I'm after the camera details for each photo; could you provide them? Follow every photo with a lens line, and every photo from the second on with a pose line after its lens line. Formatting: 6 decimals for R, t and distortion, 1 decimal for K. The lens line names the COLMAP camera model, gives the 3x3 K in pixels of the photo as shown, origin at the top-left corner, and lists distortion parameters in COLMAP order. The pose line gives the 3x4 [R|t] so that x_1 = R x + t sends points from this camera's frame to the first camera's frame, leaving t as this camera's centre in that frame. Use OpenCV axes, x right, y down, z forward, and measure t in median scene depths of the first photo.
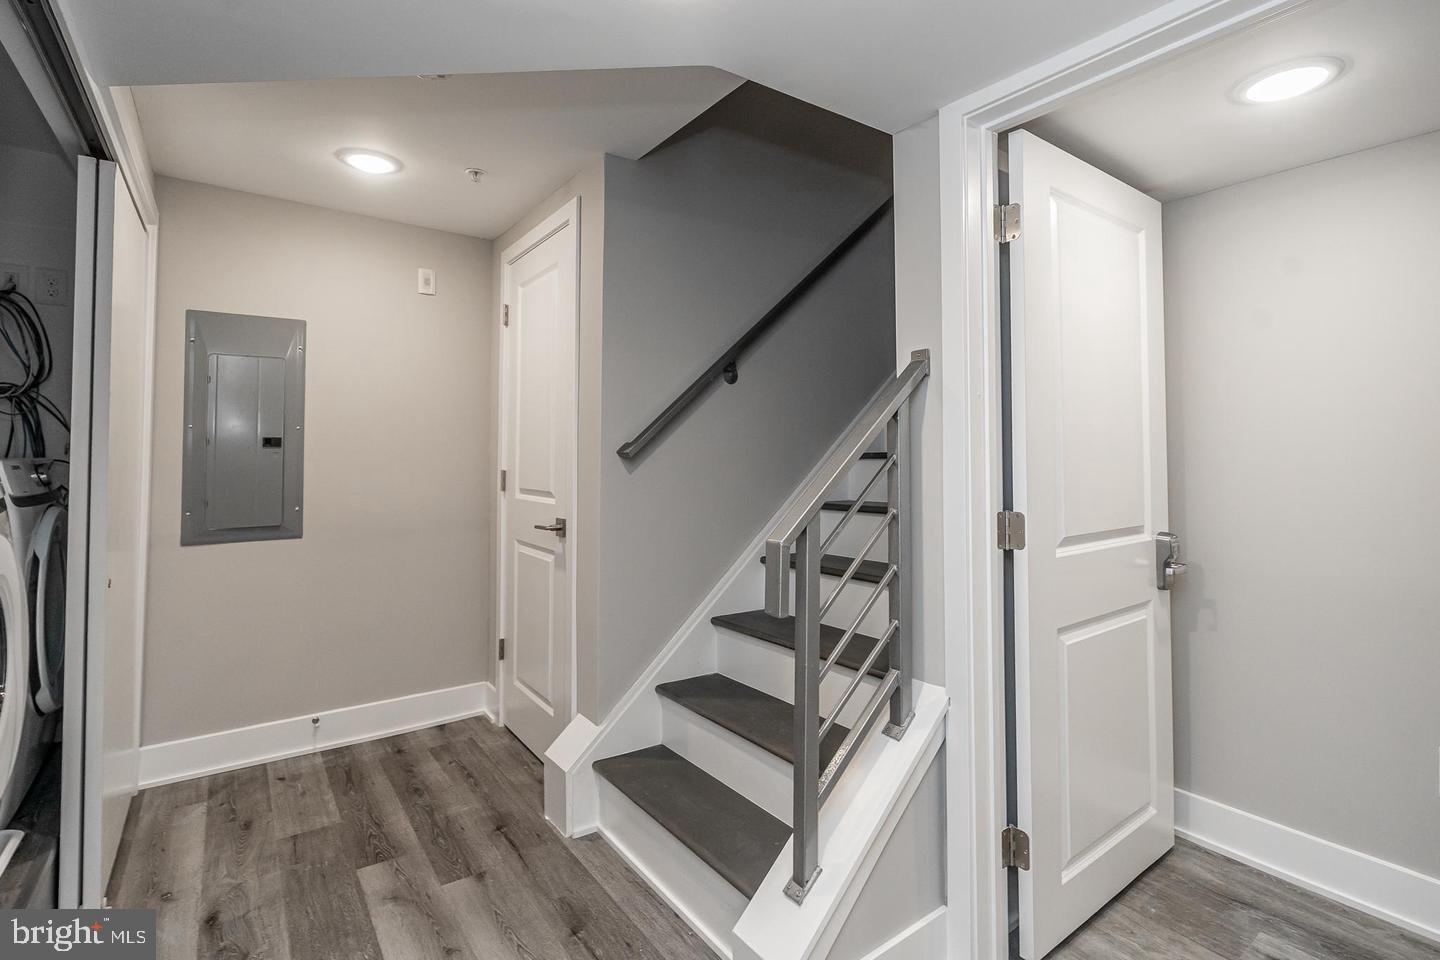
lens RADIAL K [[665.8, 0, 721.1], [0, 665.8, 442.3], [0, 0, 1]] dist [0.000019, 0.000221]
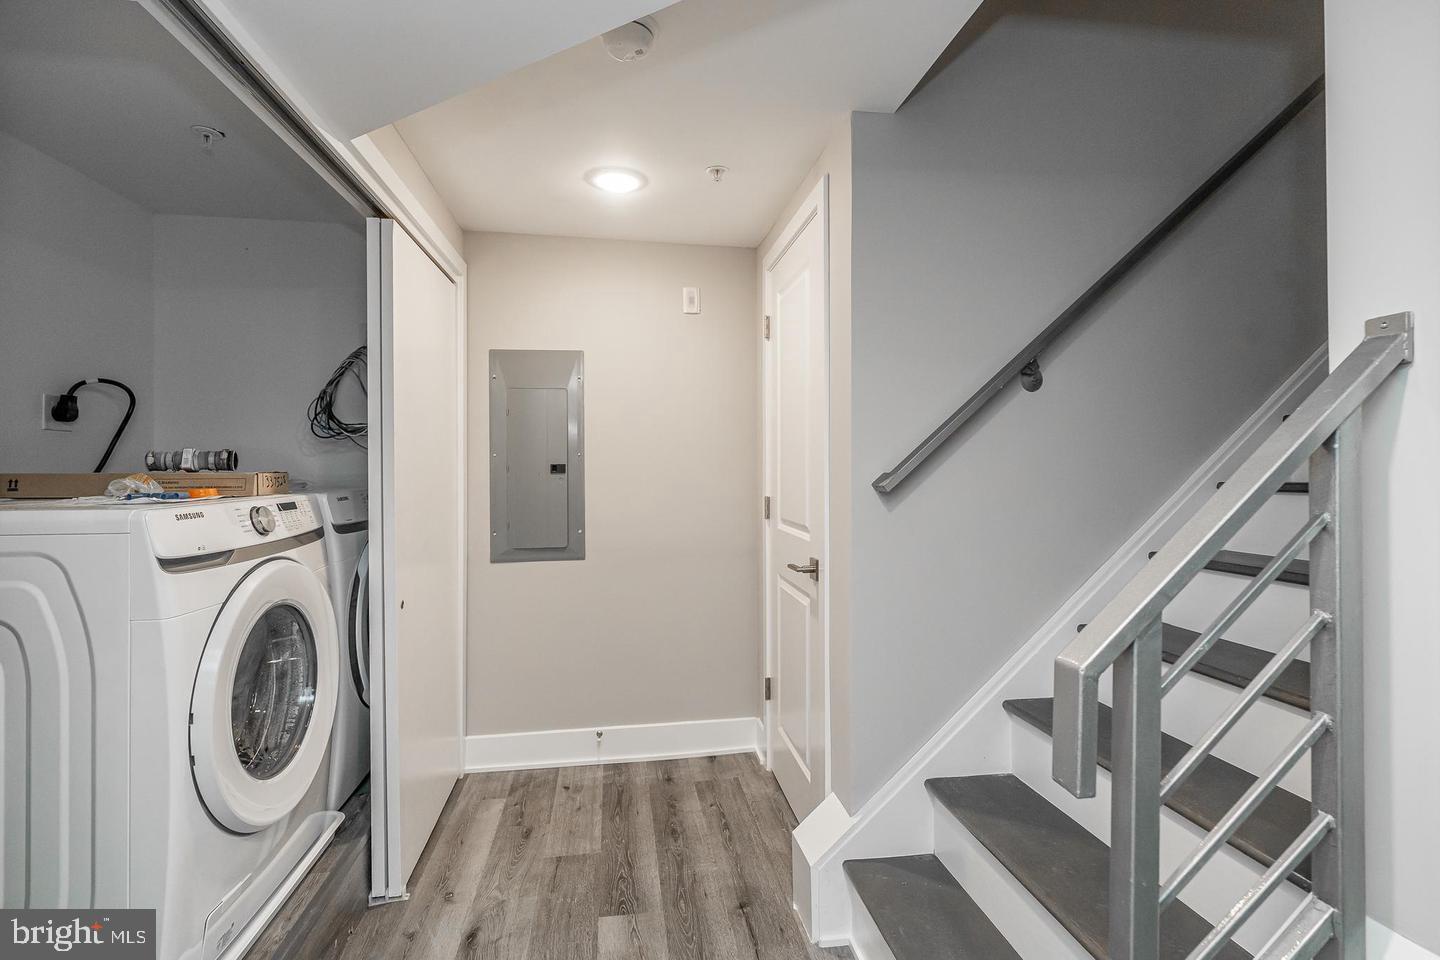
lens RADIAL K [[665.5, 0, 727.0], [0, 665.5, 467.2], [0, 0, 1]] dist [-0.003061, 0.000659]
pose [[0.897452, -0.002400, -0.441106, 0.037249], [0.012831, 0.999704, 0.020666, -0.023015], [0.440926, -0.024207, 0.897217, 0.185592]]
